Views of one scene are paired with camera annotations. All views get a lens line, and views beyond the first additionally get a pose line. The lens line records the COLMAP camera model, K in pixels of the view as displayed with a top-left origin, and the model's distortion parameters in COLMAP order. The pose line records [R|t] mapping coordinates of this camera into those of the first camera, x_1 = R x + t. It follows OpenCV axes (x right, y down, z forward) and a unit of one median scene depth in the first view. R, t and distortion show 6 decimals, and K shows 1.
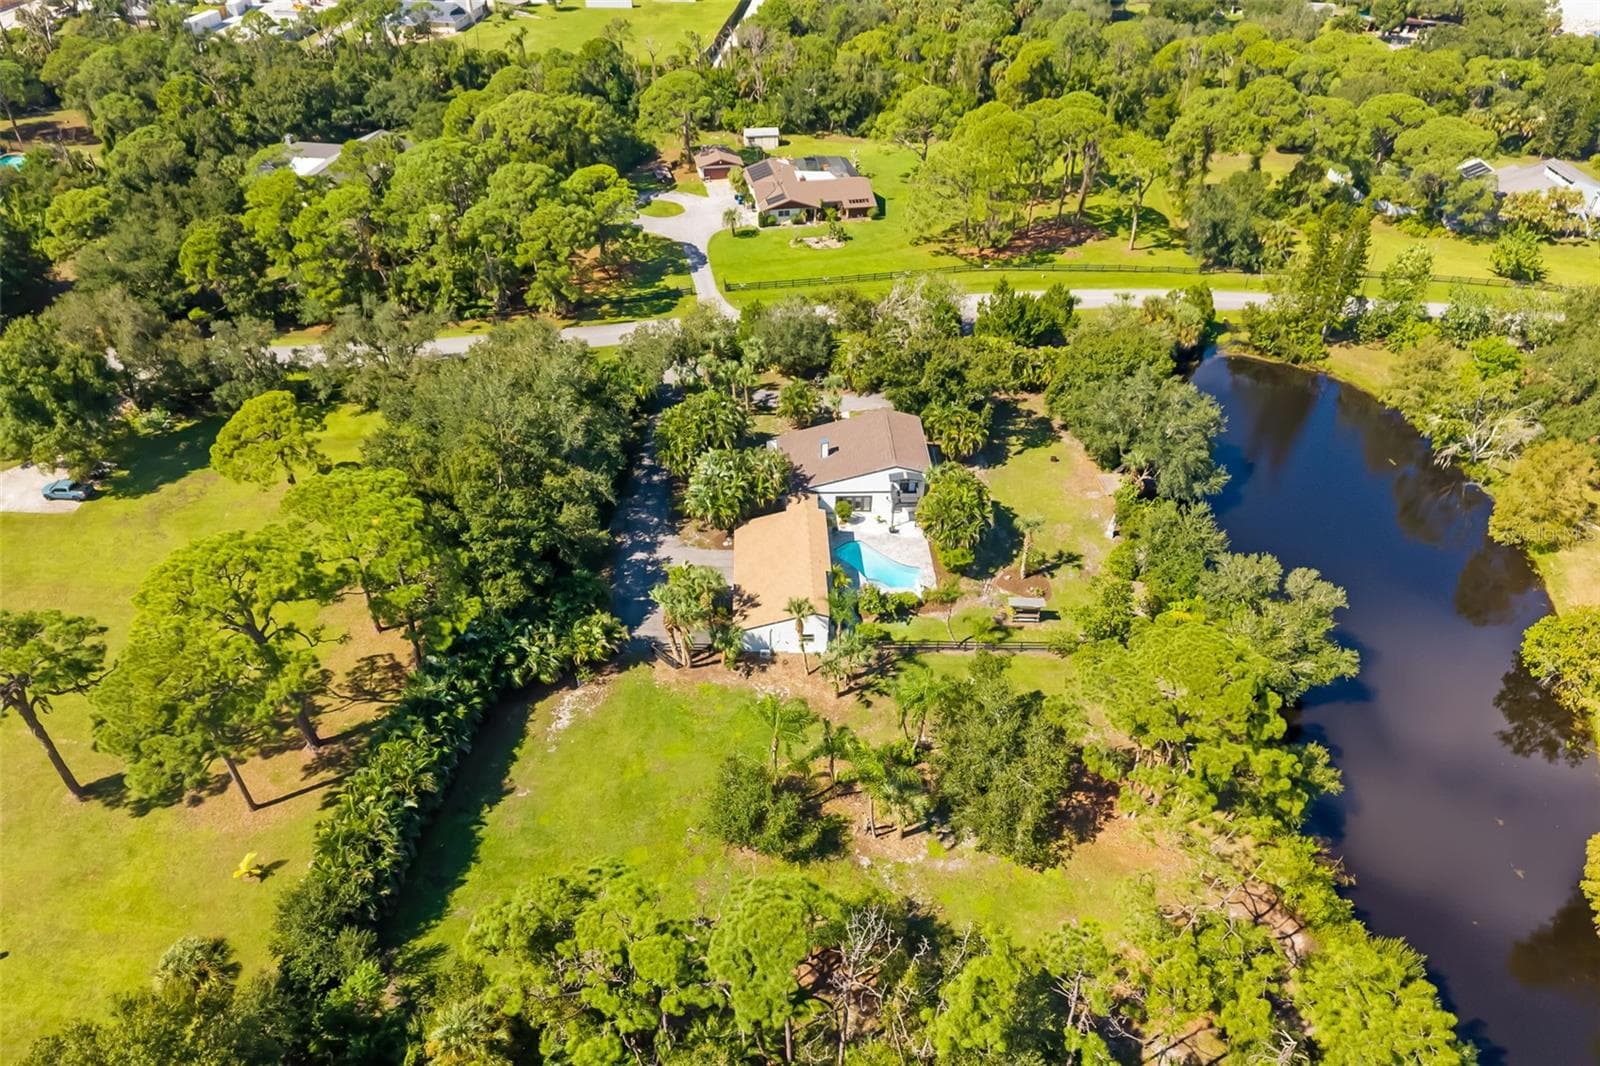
lens RADIAL K [[1082.6, 0, 800.0], [0, 1082.6, 533.0], [0, 0, 1]] dist [0.059873, -0.069934]
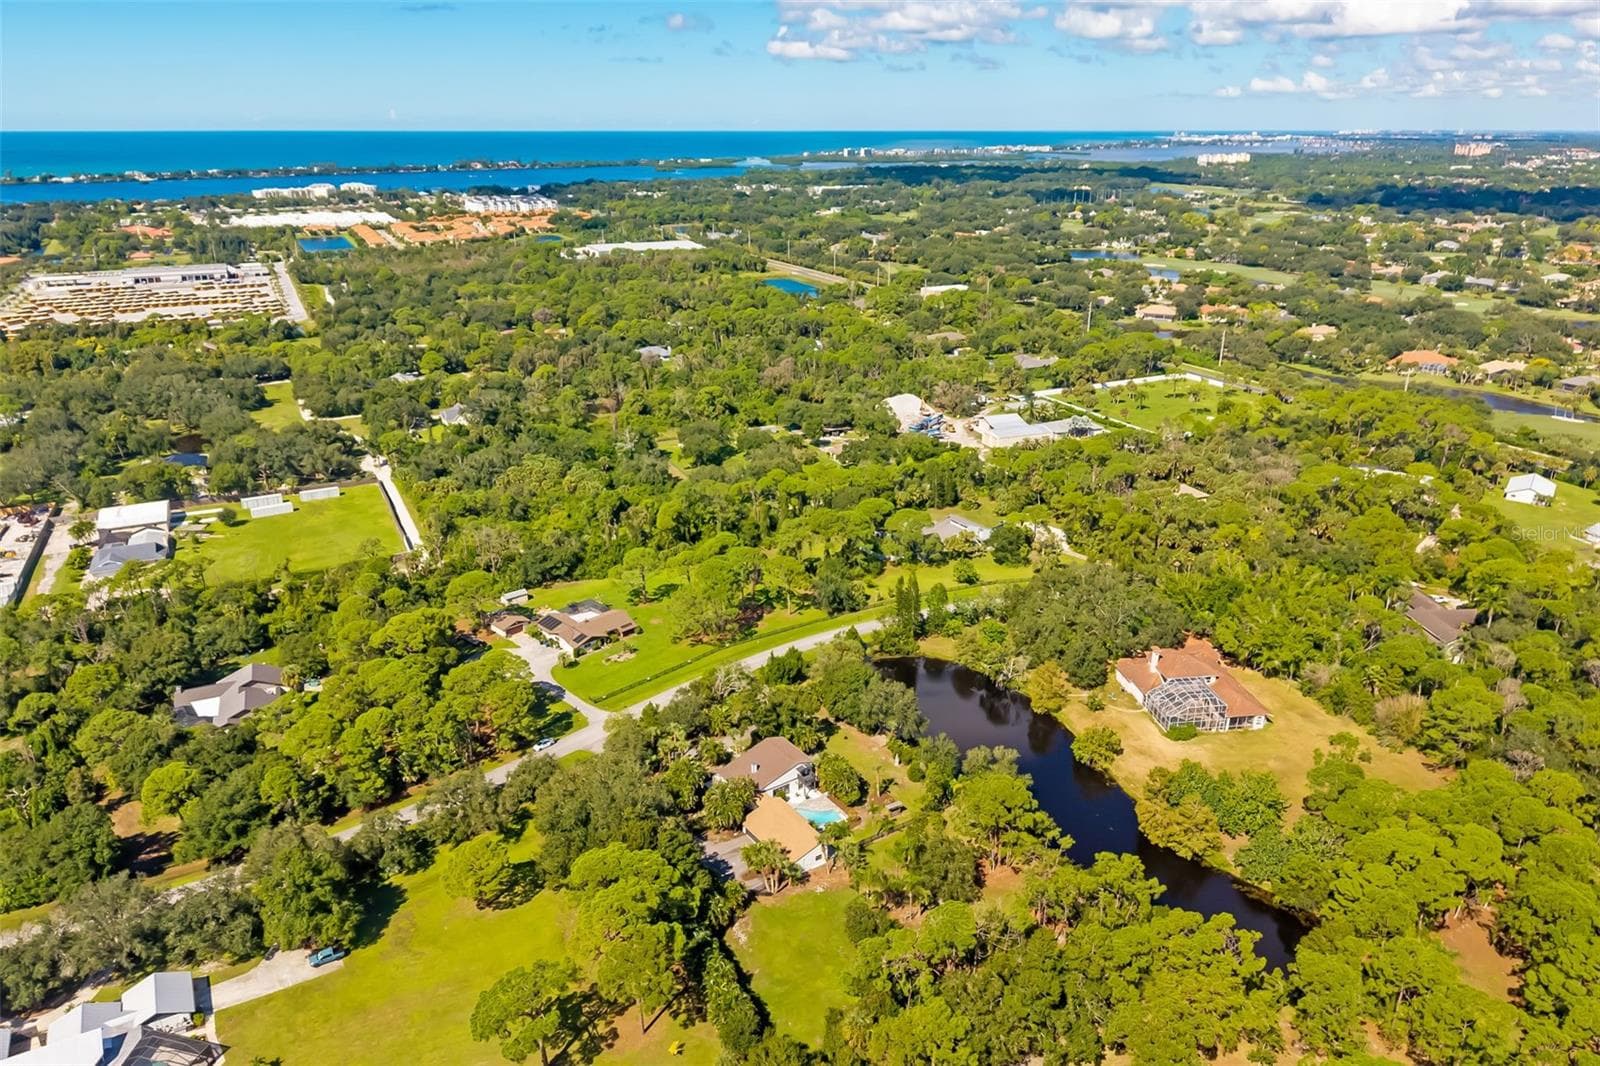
lens RADIAL K [[1082.6, 0, 800.0], [0, 1082.6, 533.0], [0, 0, 1]] dist [0.059873, -0.069934]
pose [[0.839355, -0.201830, 0.504726, -0.603543], [0.337427, 0.921421, -0.192681, -0.051327], [-0.426176, 0.332036, 0.841502, -0.565673]]
